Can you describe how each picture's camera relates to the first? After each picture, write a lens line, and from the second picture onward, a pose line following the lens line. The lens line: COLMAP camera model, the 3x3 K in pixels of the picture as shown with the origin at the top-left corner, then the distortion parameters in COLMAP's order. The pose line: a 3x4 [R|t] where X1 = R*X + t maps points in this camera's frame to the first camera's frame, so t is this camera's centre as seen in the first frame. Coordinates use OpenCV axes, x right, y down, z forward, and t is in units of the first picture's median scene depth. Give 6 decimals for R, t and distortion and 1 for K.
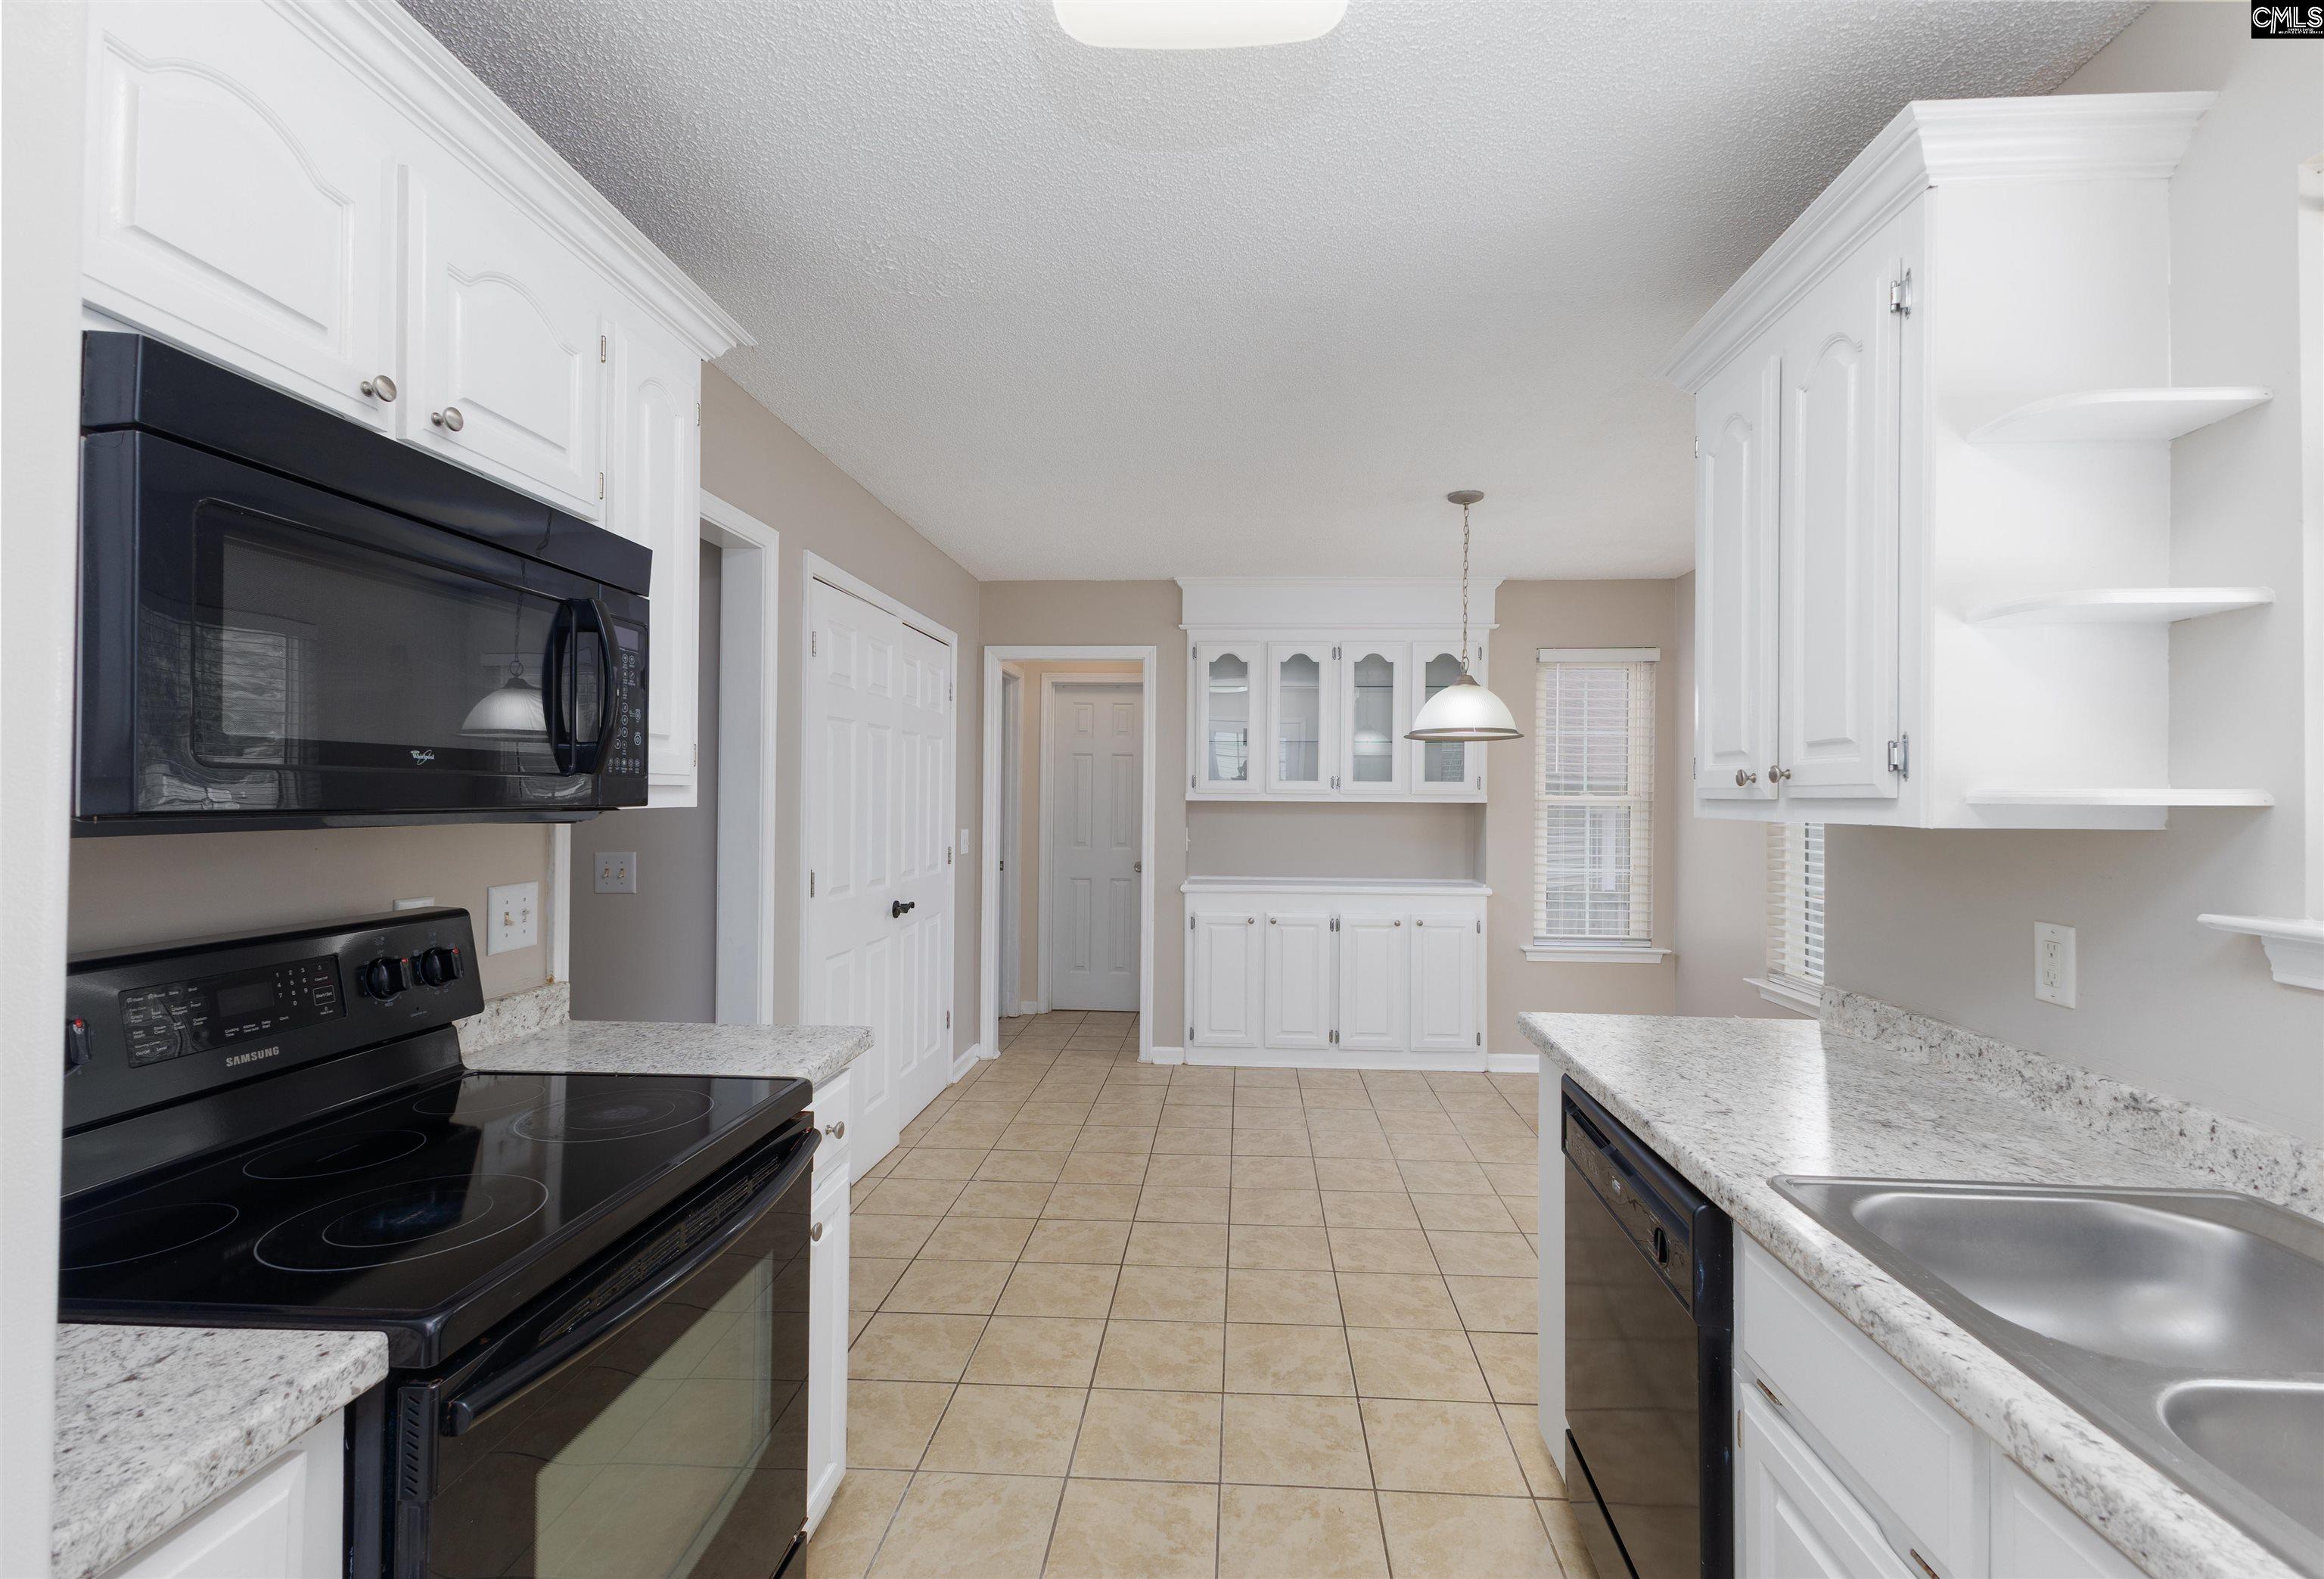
lens RADIAL K [[971.0, 0, 1178.4], [0, 971.0, 783.4], [0, 0, 1]] dist [0.003153, 0.000372]
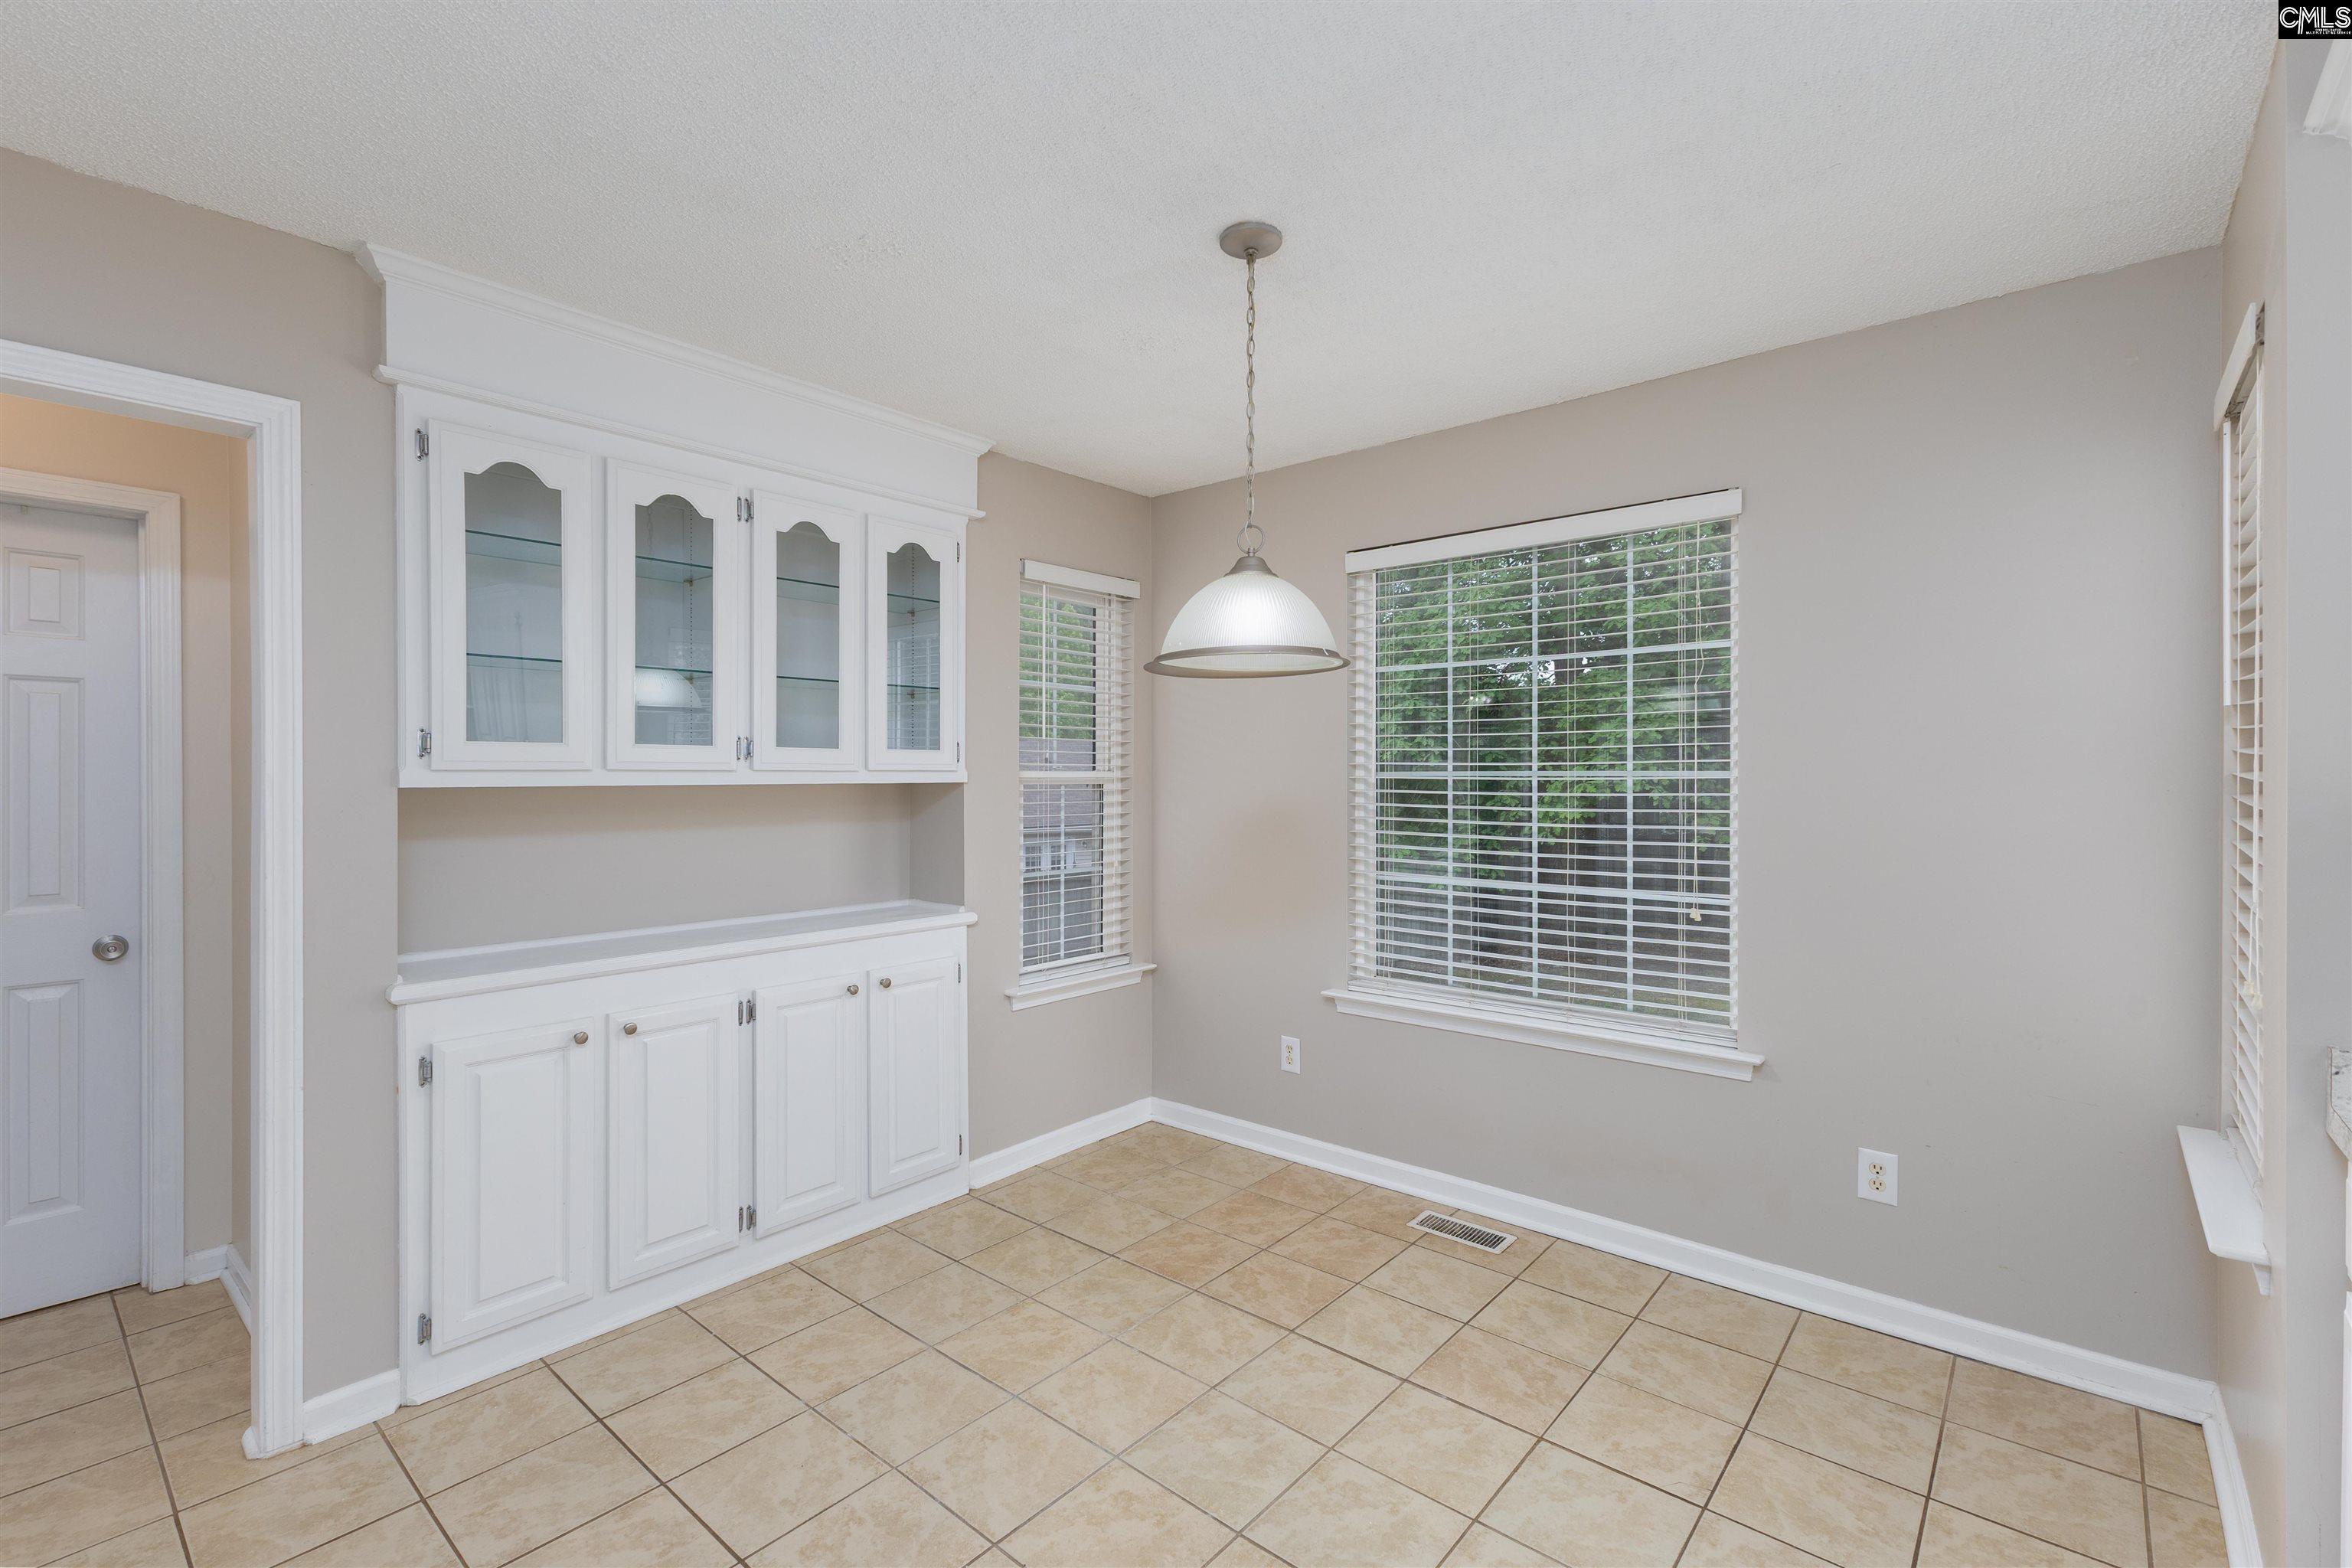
lens RADIAL K [[1022.4, 0, 1163.0], [0, 1022.4, 775.7], [0, 0, 1]] dist [0.013984, -0.004909]
pose [[0.611961, -0.009887, 0.790826, -0.146958], [-0.003372, 0.999880, 0.015110, 0.004652], [-0.790881, -0.011913, 0.611854, 0.467674]]
